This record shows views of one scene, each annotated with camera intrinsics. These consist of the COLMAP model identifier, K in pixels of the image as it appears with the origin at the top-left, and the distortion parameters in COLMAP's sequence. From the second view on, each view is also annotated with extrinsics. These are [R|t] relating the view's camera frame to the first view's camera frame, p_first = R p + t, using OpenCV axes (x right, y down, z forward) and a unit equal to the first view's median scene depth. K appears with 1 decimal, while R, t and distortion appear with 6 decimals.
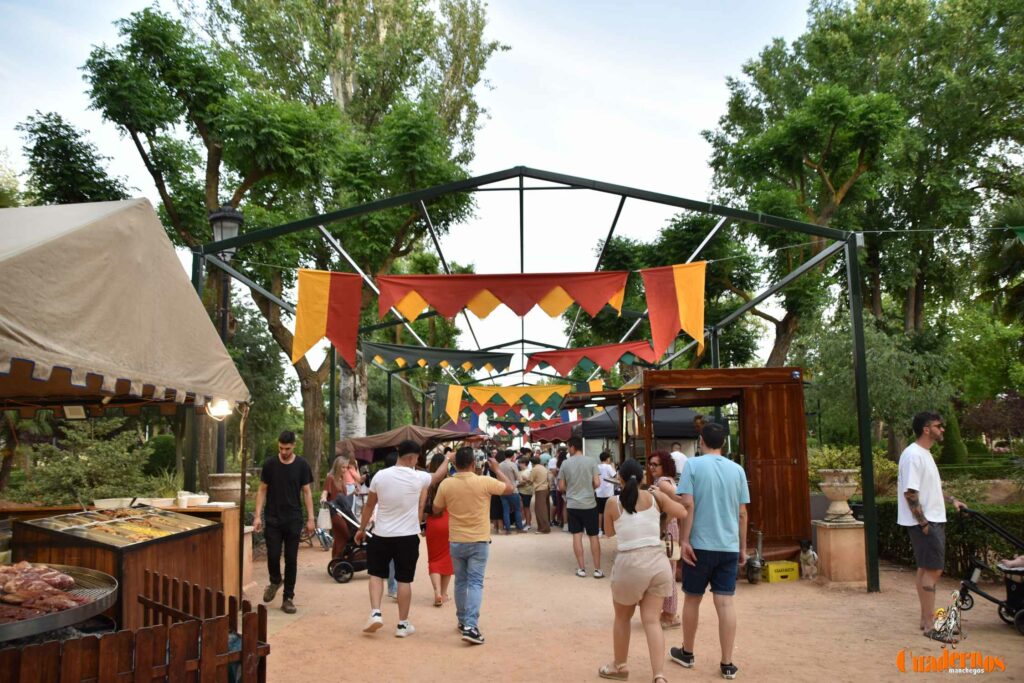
lens RADIAL K [[822.3, 0, 507.6], [0, 822.3, 349.6], [0, 0, 1]] dist [-0.161908, 0.122180]
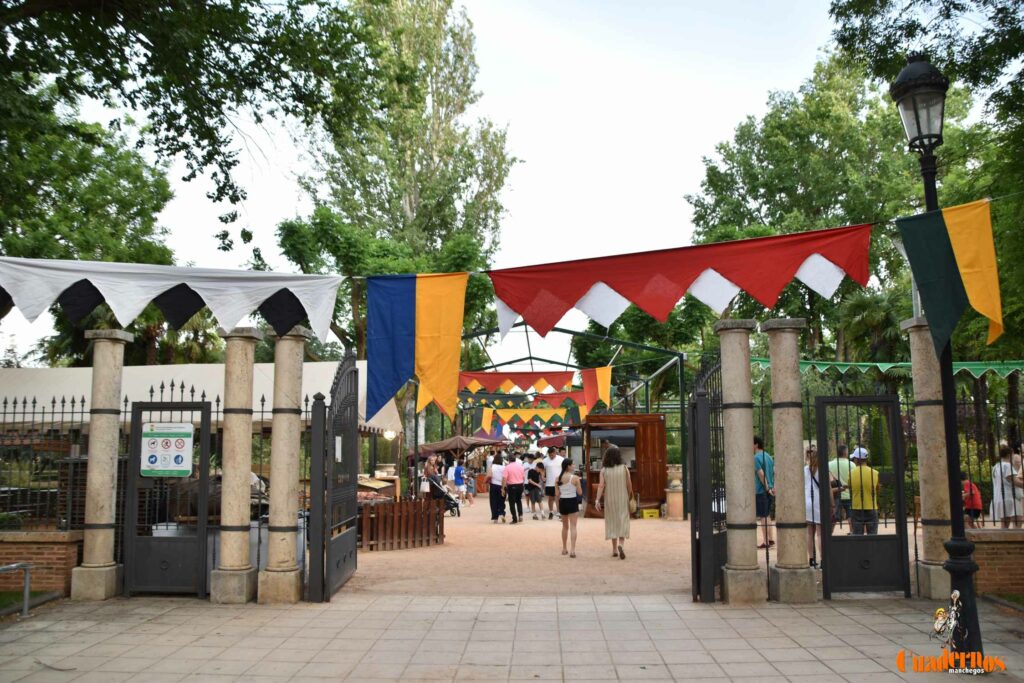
lens RADIAL K [[822.3, 0, 507.6], [0, 822.3, 349.6], [0, 0, 1]] dist [-0.161908, 0.122180]
pose [[0.999597, 0.005572, -0.027835, 0.008465], [-0.005588, 0.999984, -0.000484, -0.042521], [0.027832, 0.000639, 0.999612, -0.327331]]
